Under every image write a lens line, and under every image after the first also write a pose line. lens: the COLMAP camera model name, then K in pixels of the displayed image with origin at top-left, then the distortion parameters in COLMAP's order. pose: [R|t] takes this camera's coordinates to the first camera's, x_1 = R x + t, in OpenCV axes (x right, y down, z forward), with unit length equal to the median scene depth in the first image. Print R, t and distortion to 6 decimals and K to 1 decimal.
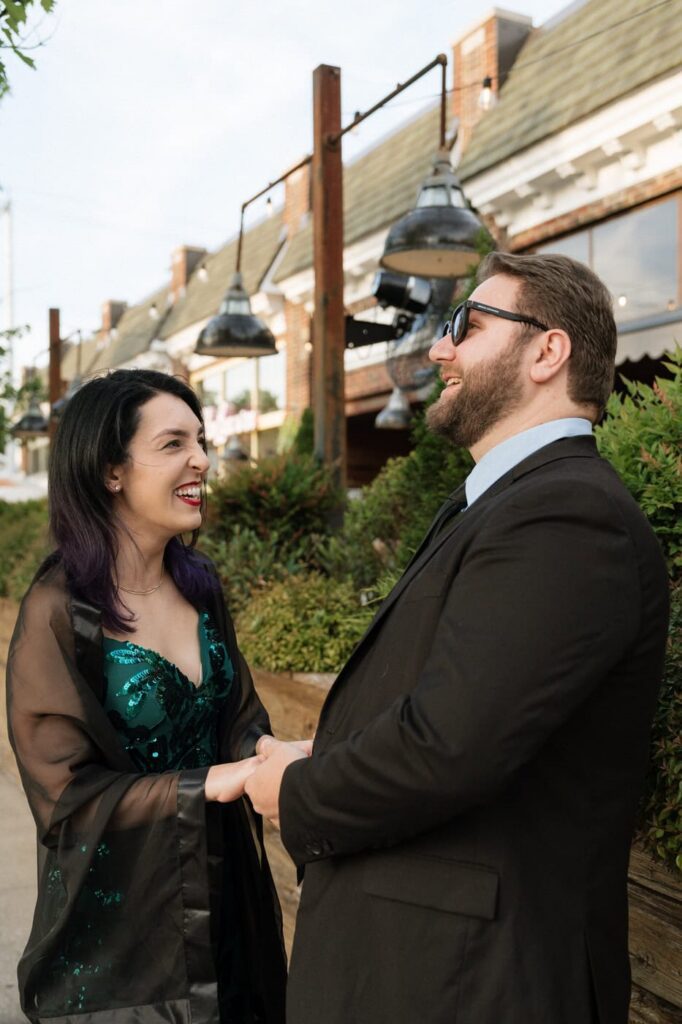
lens RADIAL K [[1204.2, 0, 336.5], [0, 1204.2, 519.7], [0, 0, 1]] dist [0.074303, 0.000000]
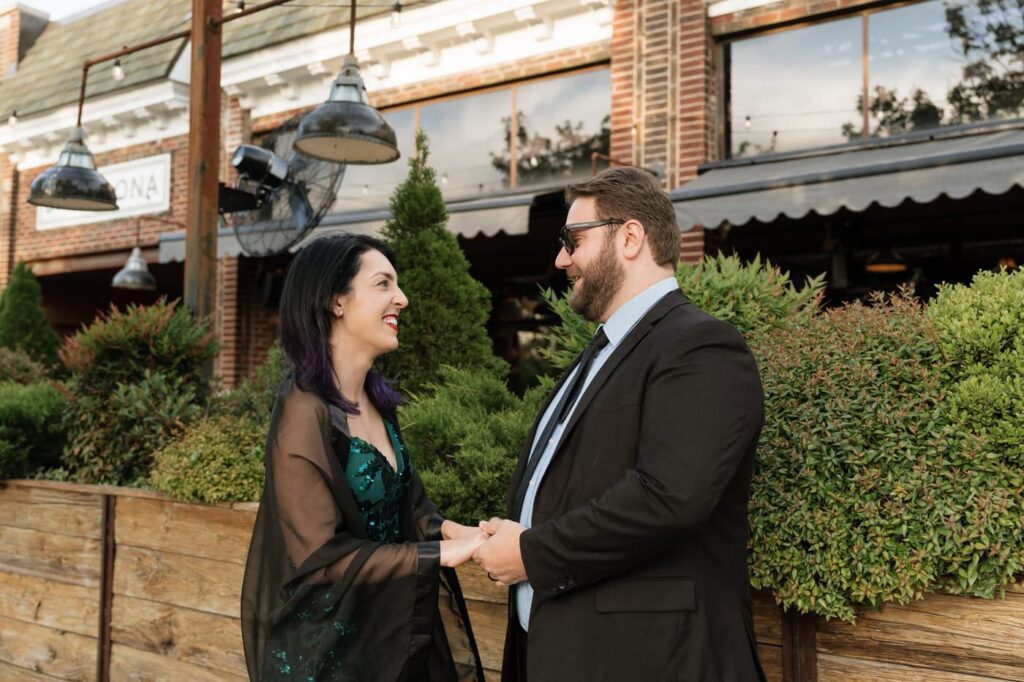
lens RADIAL K [[1204.2, 0, 508.7], [0, 1204.2, 335.3], [0, 0, 1]] dist [0.074303, 0.000000]
pose [[0.880295, 0.043556, 0.472423, -0.330946], [-0.018913, 0.998207, -0.056790, 0.031010], [-0.474049, 0.041057, 0.879541, -0.095873]]
